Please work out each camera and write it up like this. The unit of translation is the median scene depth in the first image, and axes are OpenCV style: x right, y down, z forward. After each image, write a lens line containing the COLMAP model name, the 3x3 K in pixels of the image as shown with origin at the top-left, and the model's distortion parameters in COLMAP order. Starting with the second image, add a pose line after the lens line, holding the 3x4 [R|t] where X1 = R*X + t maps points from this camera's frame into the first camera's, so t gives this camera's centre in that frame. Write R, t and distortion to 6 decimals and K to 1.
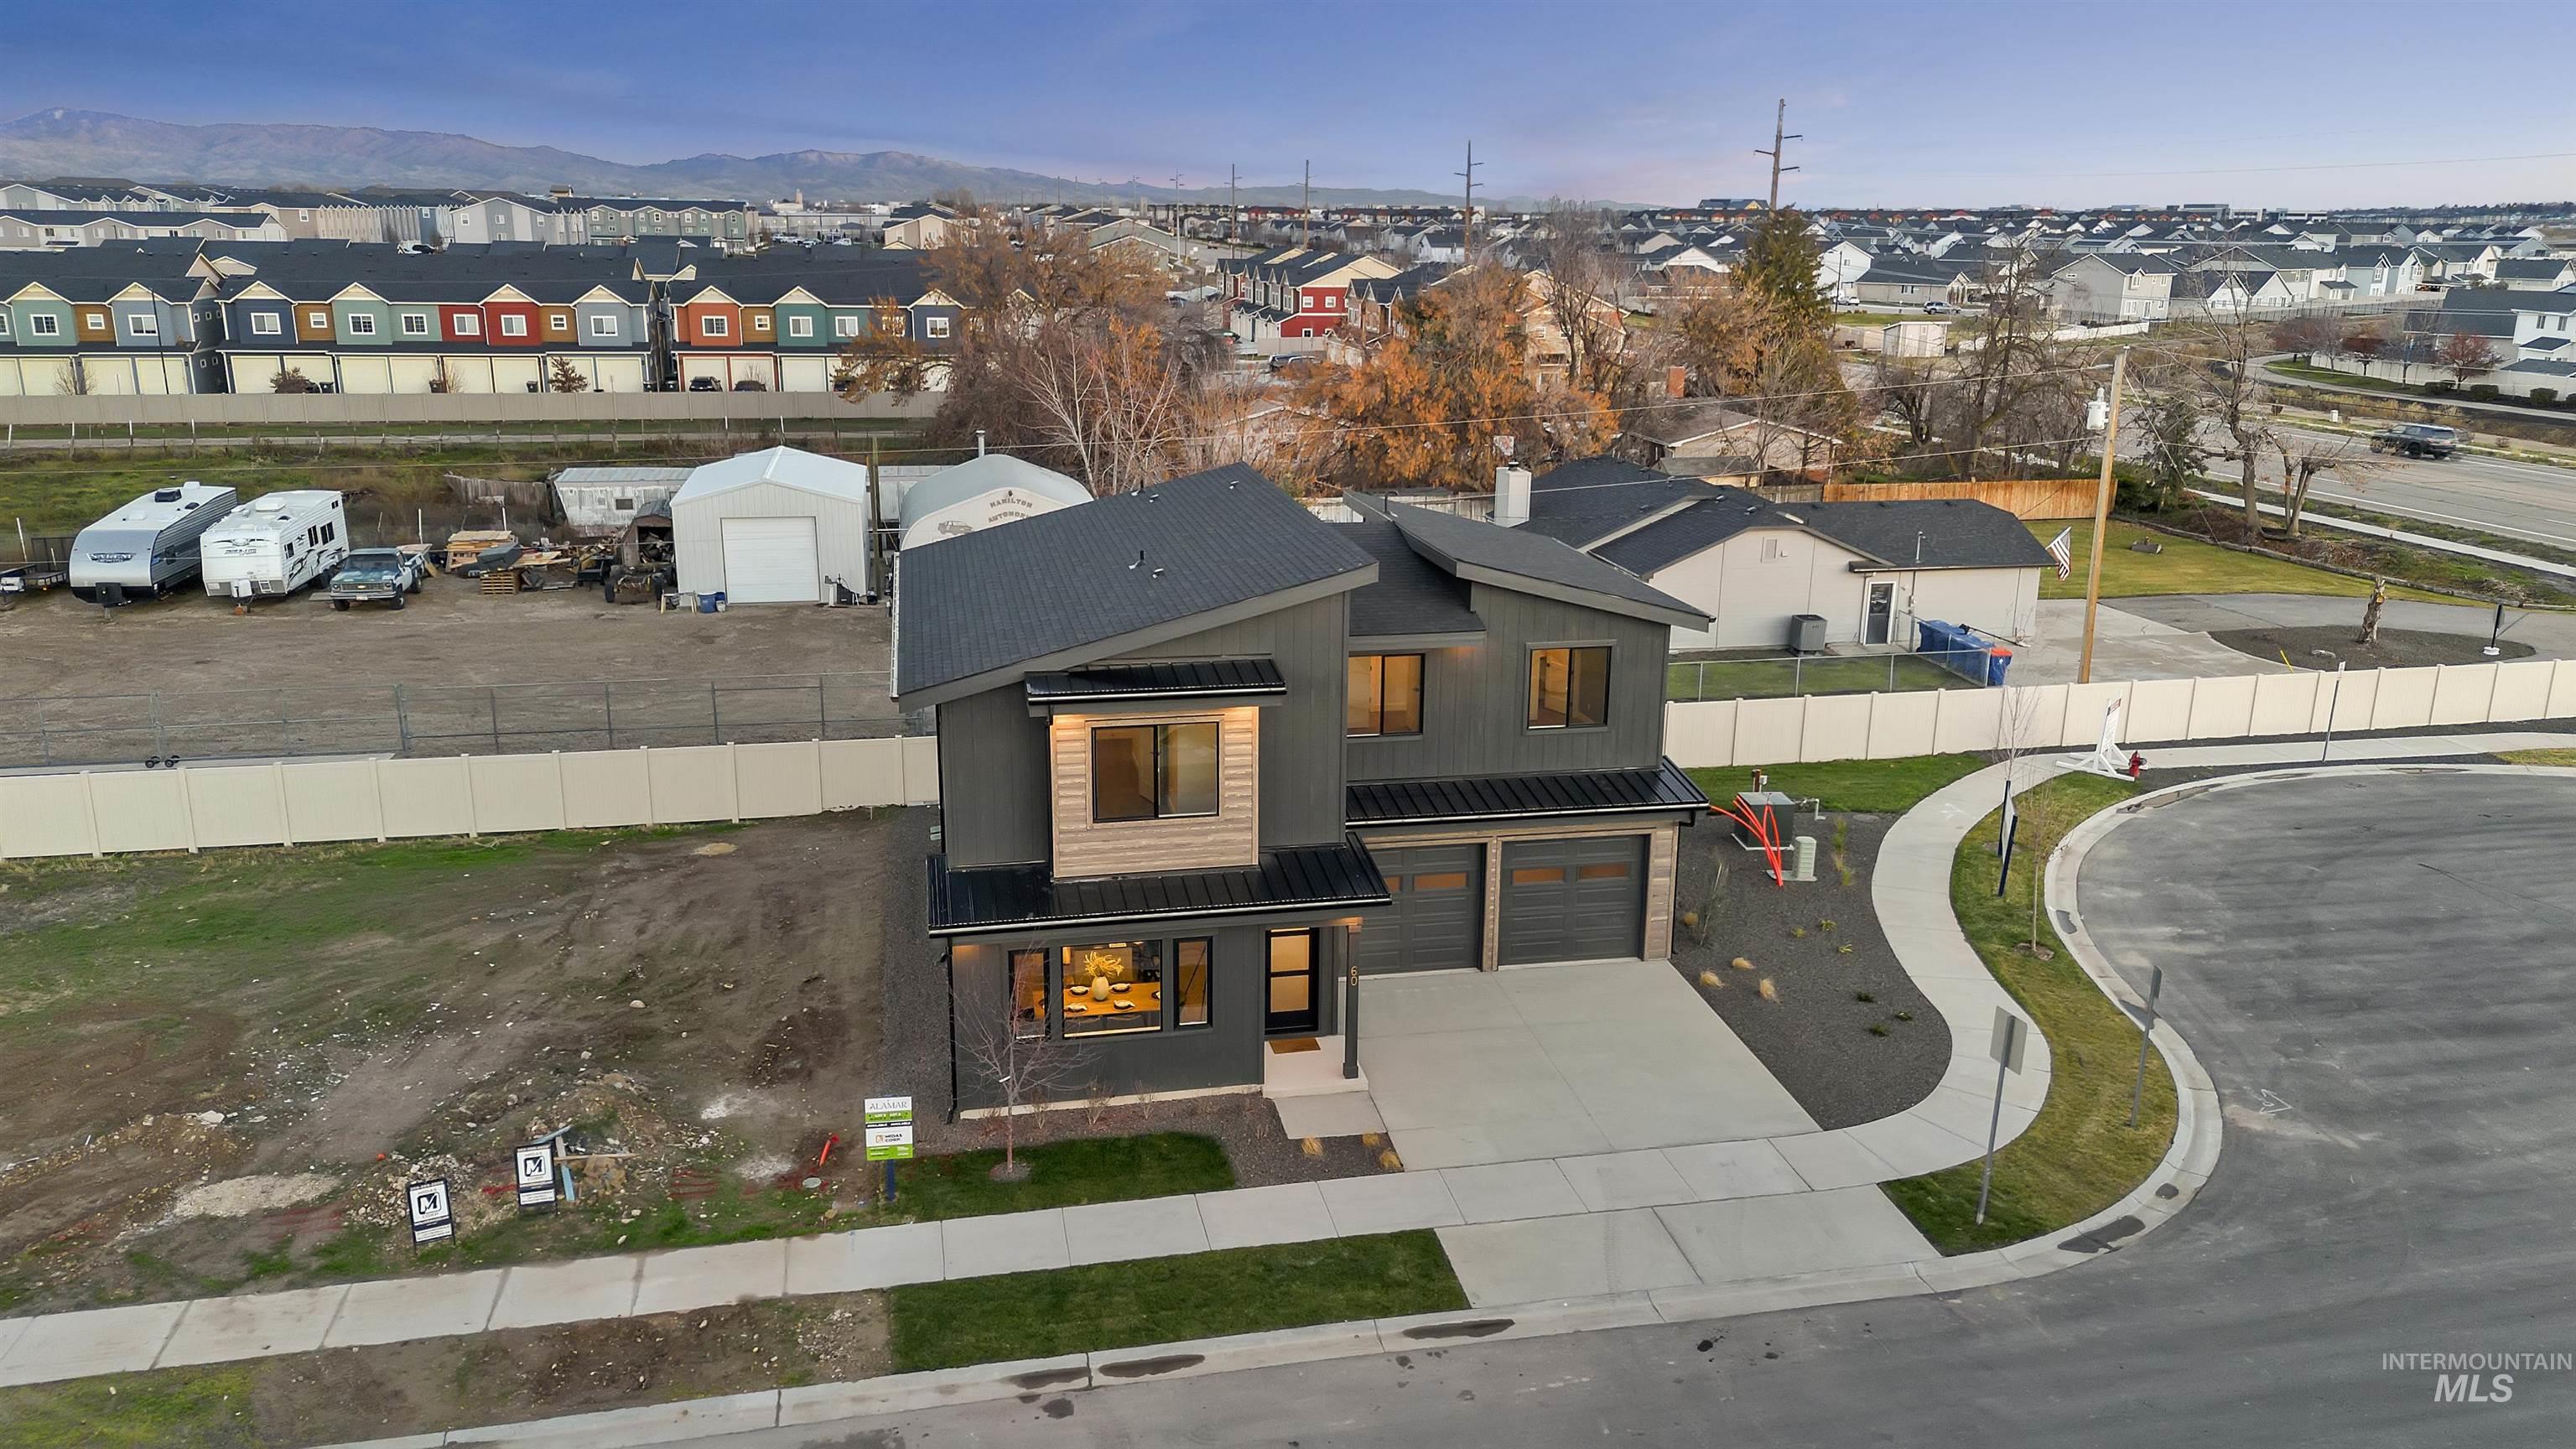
lens RADIAL K [[1818.6, 0, 1299.8], [0, 1818.6, 697.5], [0, 0, 1]] dist [0.081552, -0.077857]
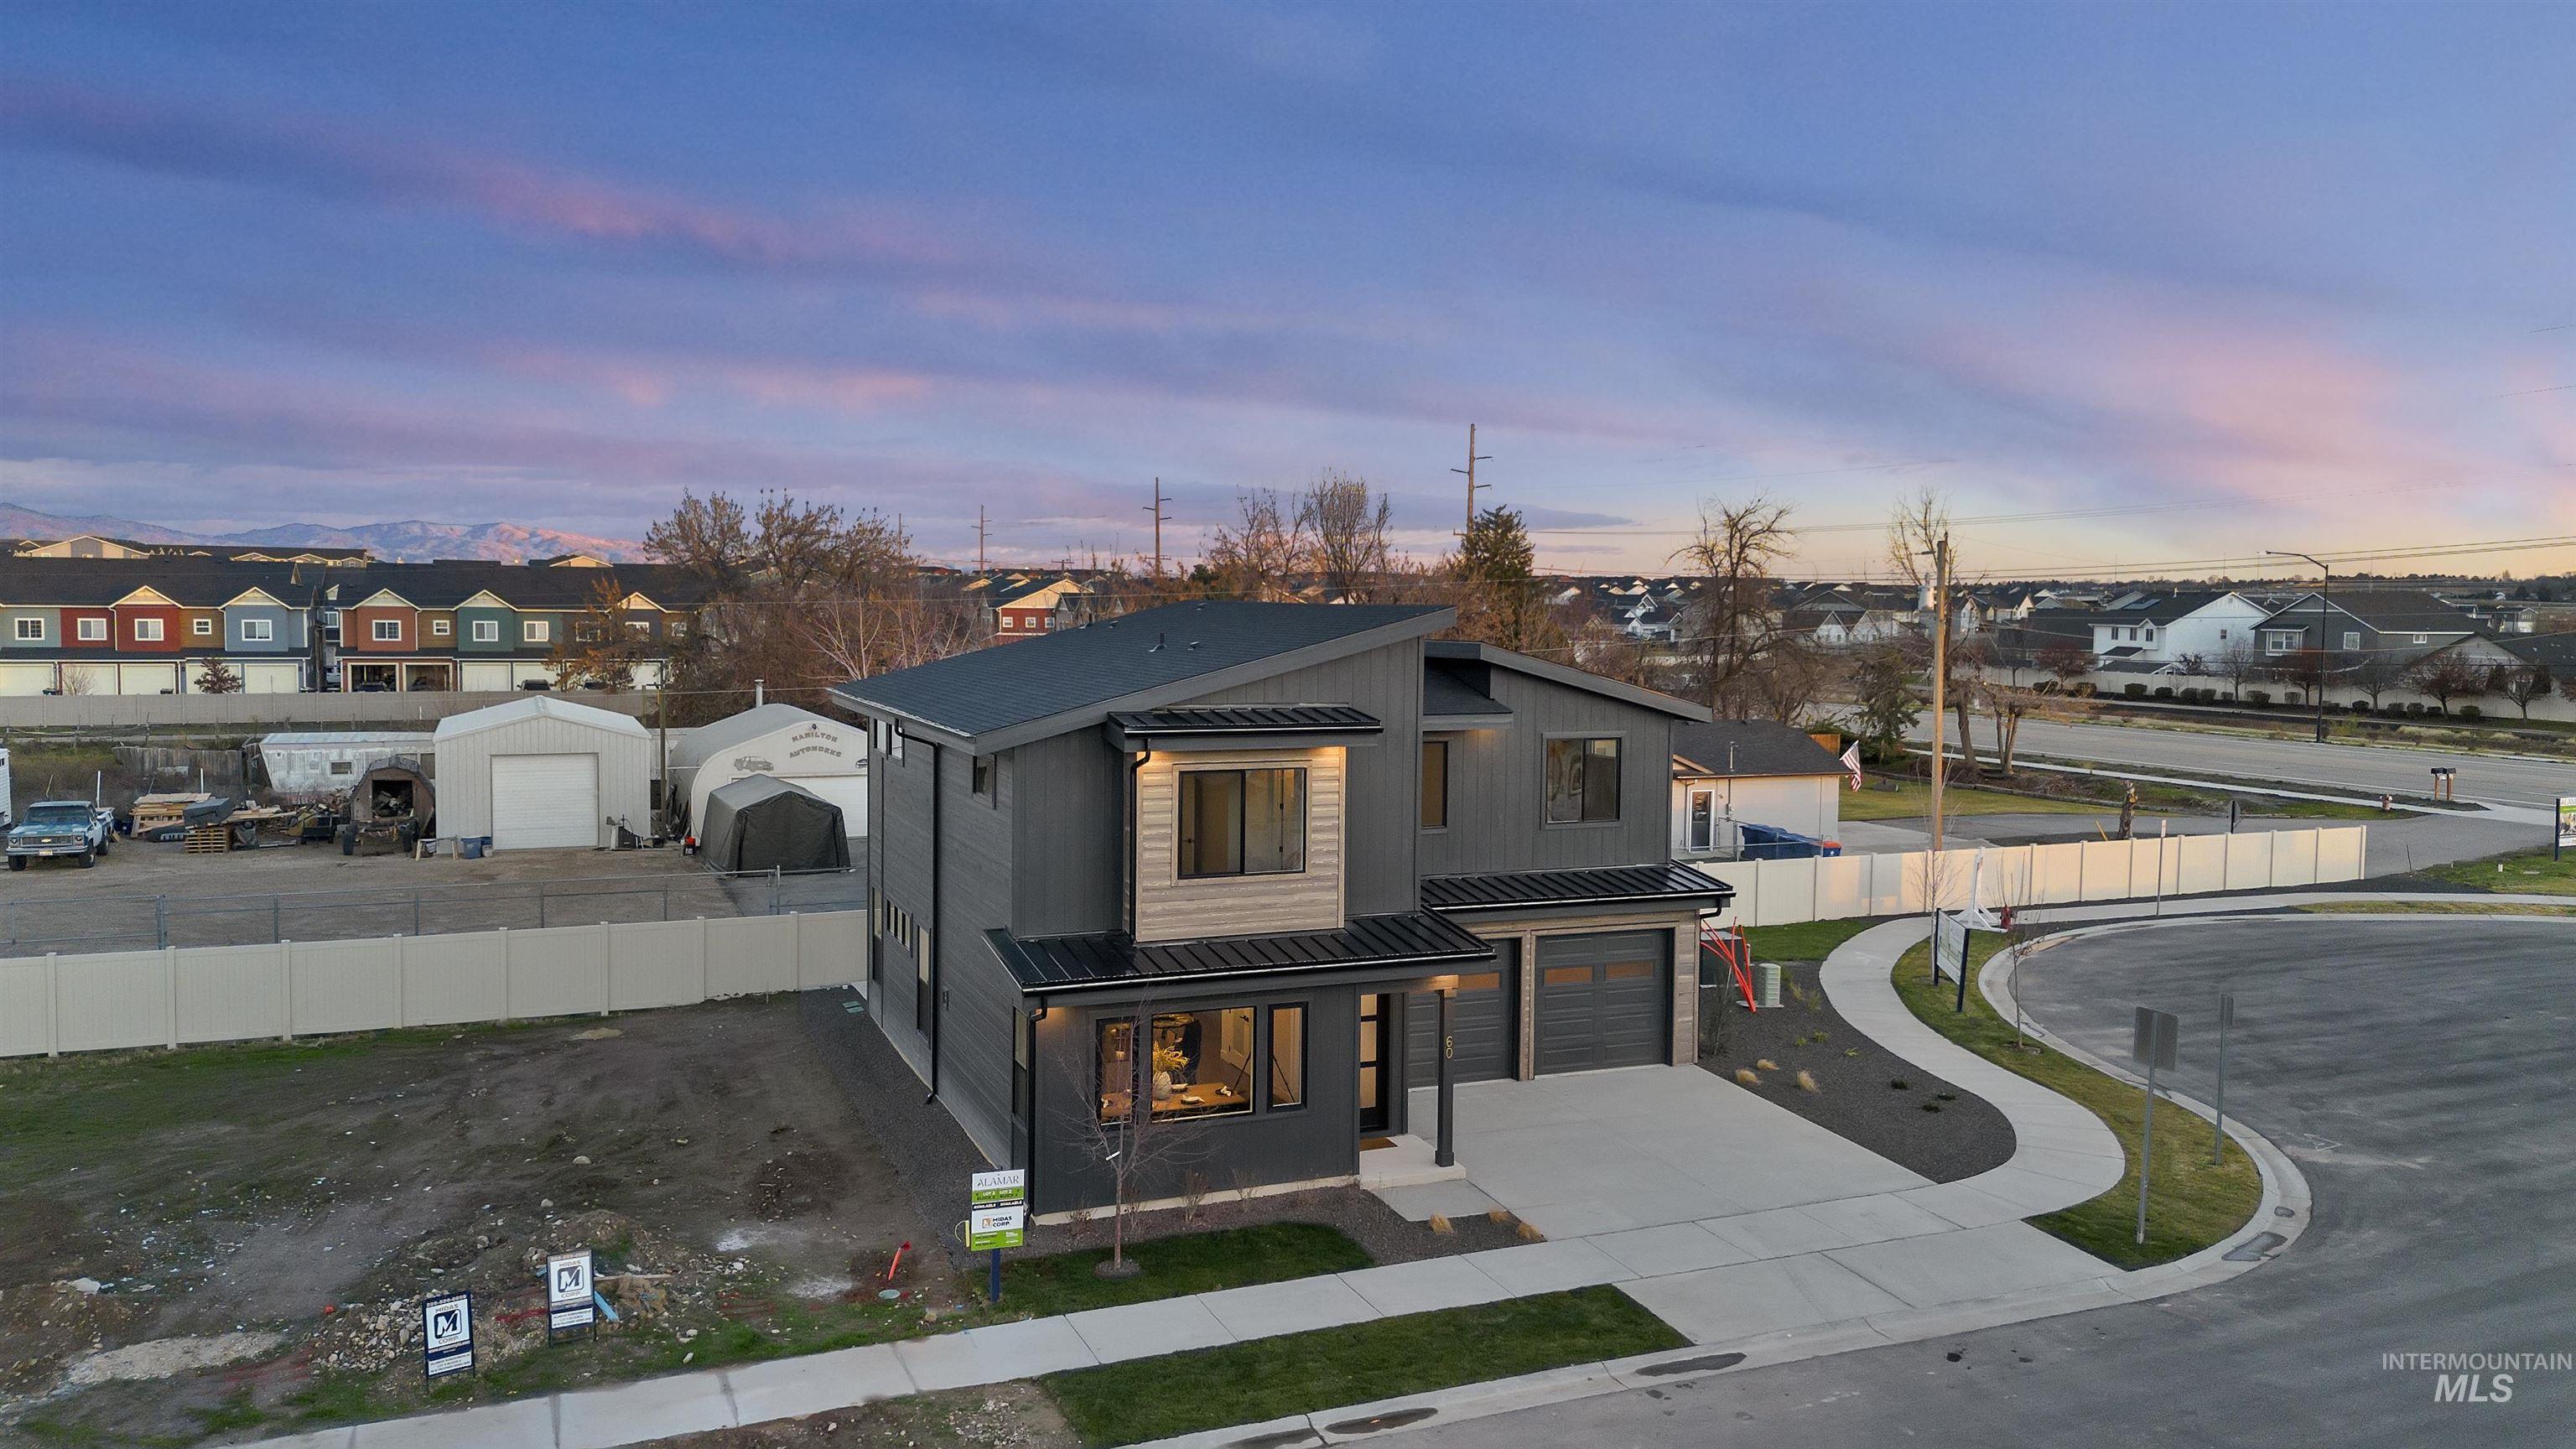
lens RADIAL K [[1818.6, 0, 1299.8], [0, 1818.6, 697.5], [0, 0, 1]] dist [0.081552, -0.077857]
pose [[0.980989, -0.008737, 0.193869, -0.221893], [0.046308, 0.980667, -0.190124, 0.150381], [-0.188460, 0.195487, 0.962428, 0.084210]]
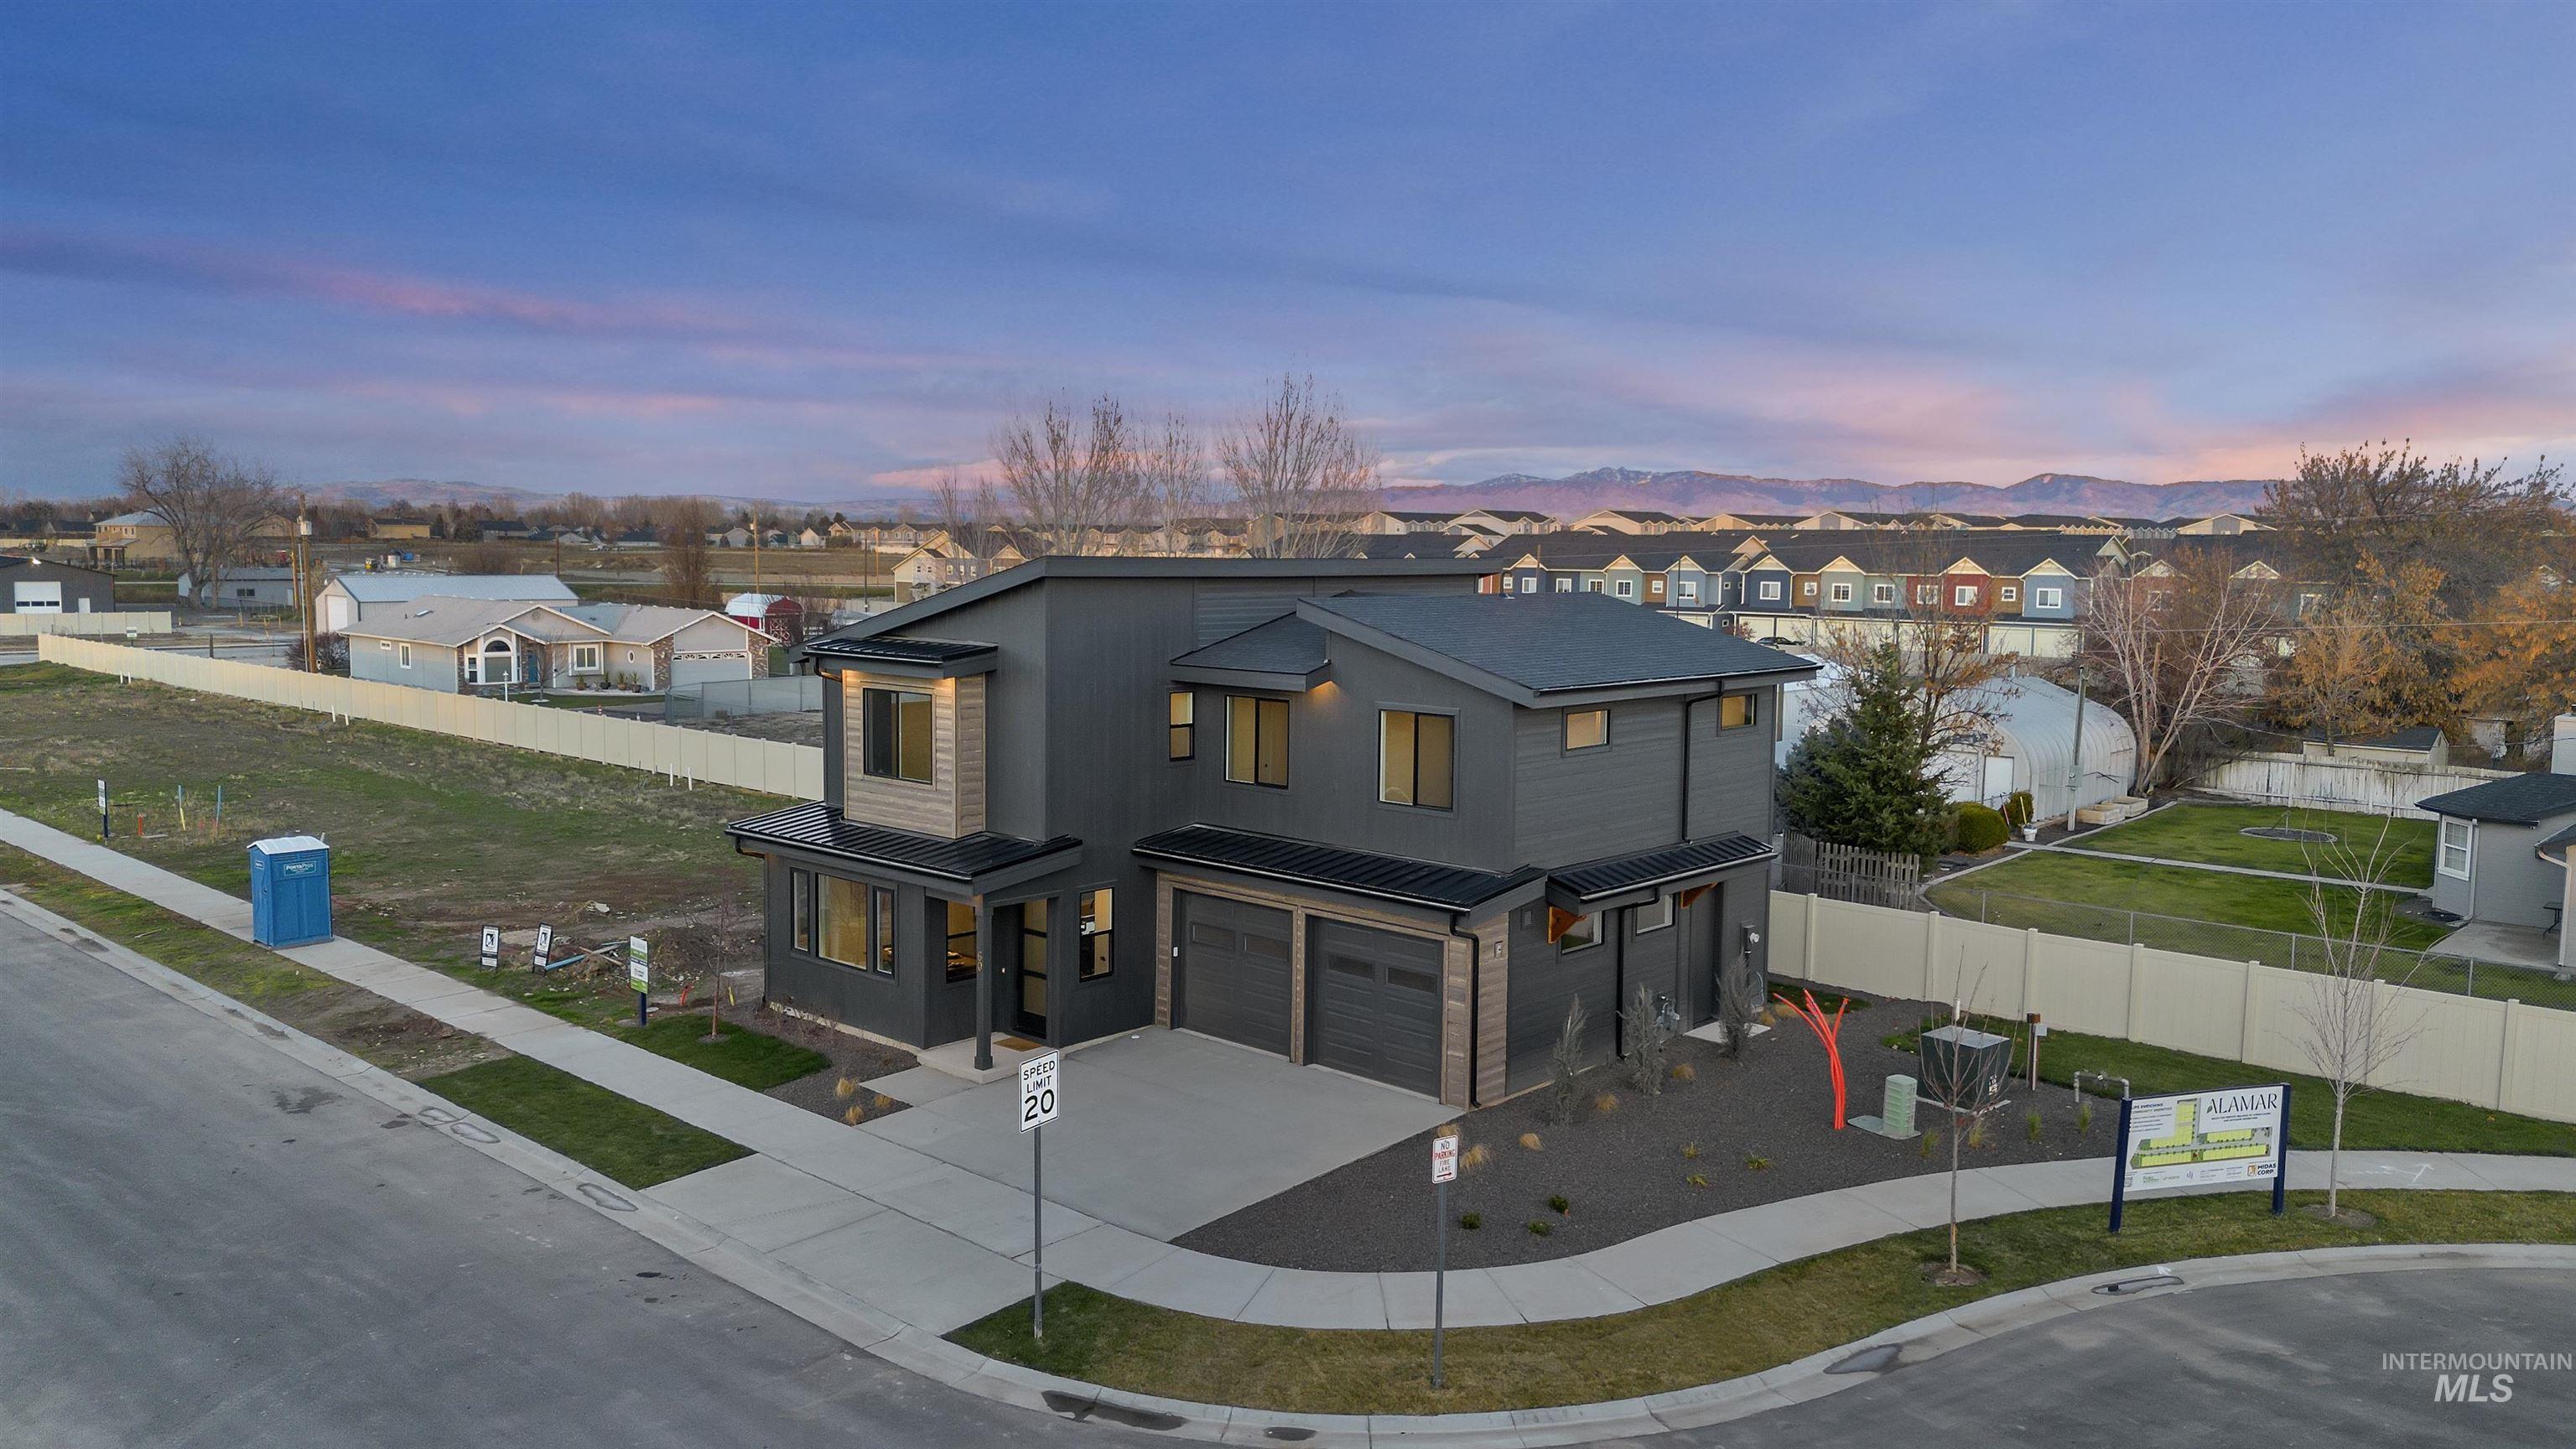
lens RADIAL K [[1818.6, 0, 1299.8], [0, 1818.6, 697.5], [0, 0, 1]] dist [0.081552, -0.077857]
pose [[0.587418, 0.064970, -0.806671, 0.935860], [-0.208979, 0.975144, -0.073640, 0.047374], [0.781836, 0.211835, 0.586395, 0.509622]]
